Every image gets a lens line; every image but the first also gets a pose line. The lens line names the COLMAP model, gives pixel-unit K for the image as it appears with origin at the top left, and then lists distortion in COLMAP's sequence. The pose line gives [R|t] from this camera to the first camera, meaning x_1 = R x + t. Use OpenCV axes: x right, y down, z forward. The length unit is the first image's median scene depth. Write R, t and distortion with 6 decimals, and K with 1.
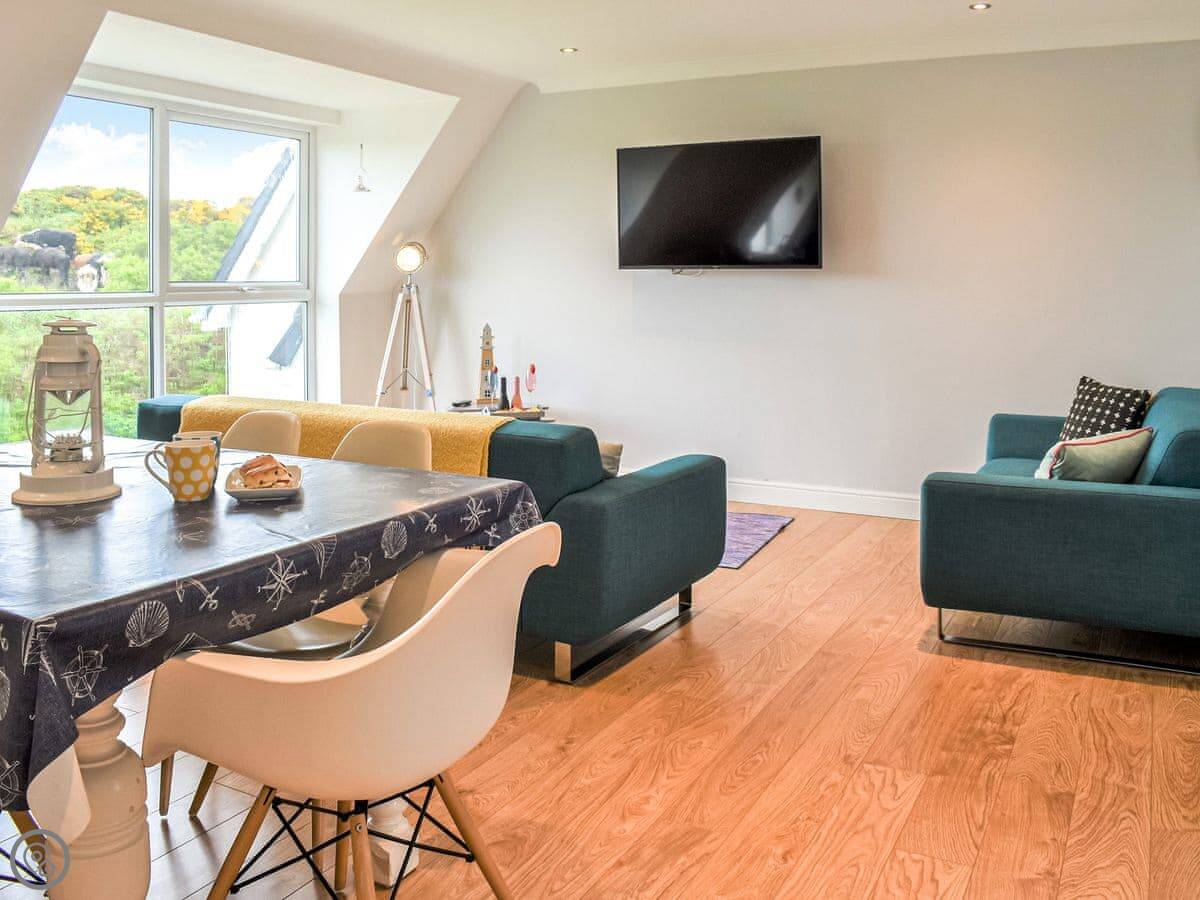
lens RADIAL K [[1053.3, 0, 582.0], [0, 1053.3, 327.6], [0, 0, 1]] dist [-0.187054, 0.004684]
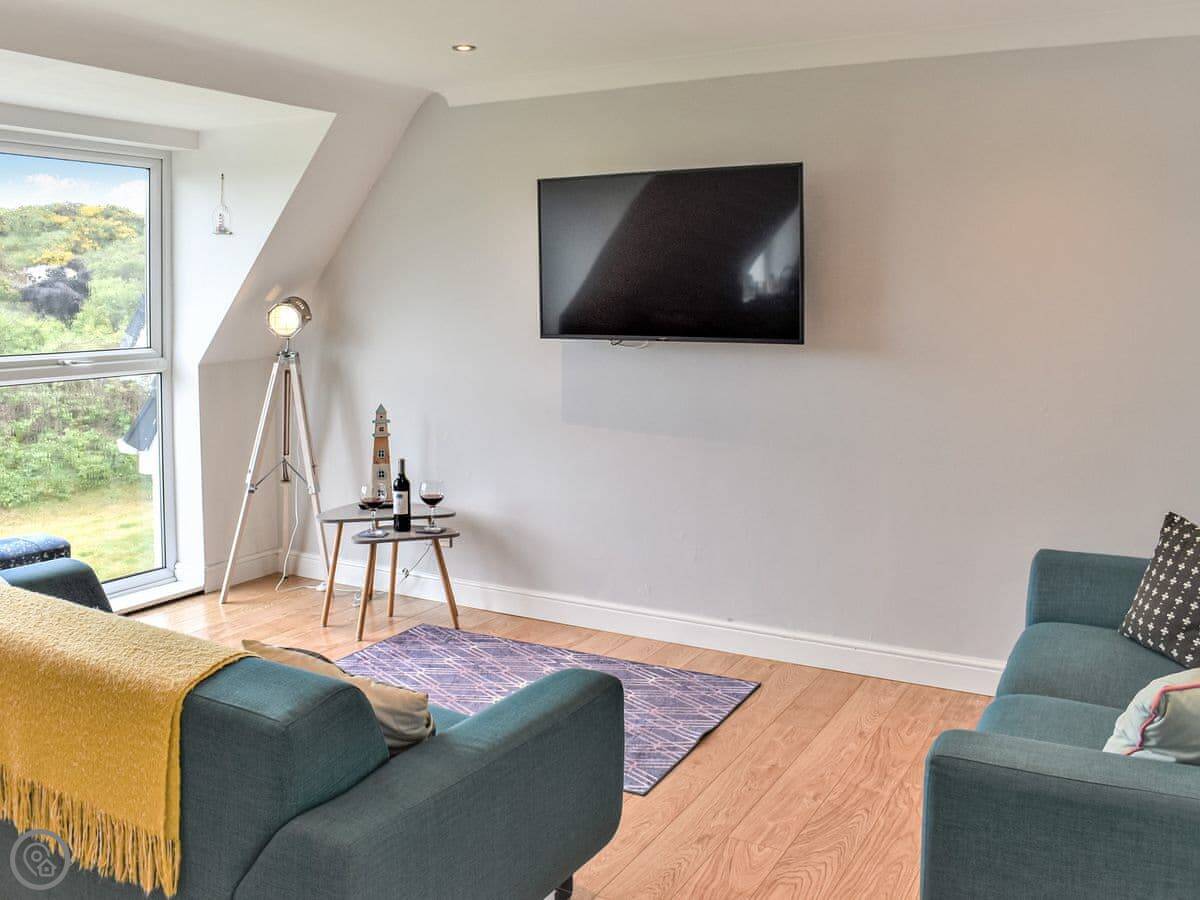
lens RADIAL K [[1066.6, 0, 597.5], [0, 1066.6, 368.1], [0, 0, 1]] dist [-0.143982, 0.002695]
pose [[0.999995, 0.002954, -0.000669, 0.073449], [-0.002940, 0.999799, 0.019809, -0.047843], [0.000727, -0.019807, 0.999804, 0.215551]]
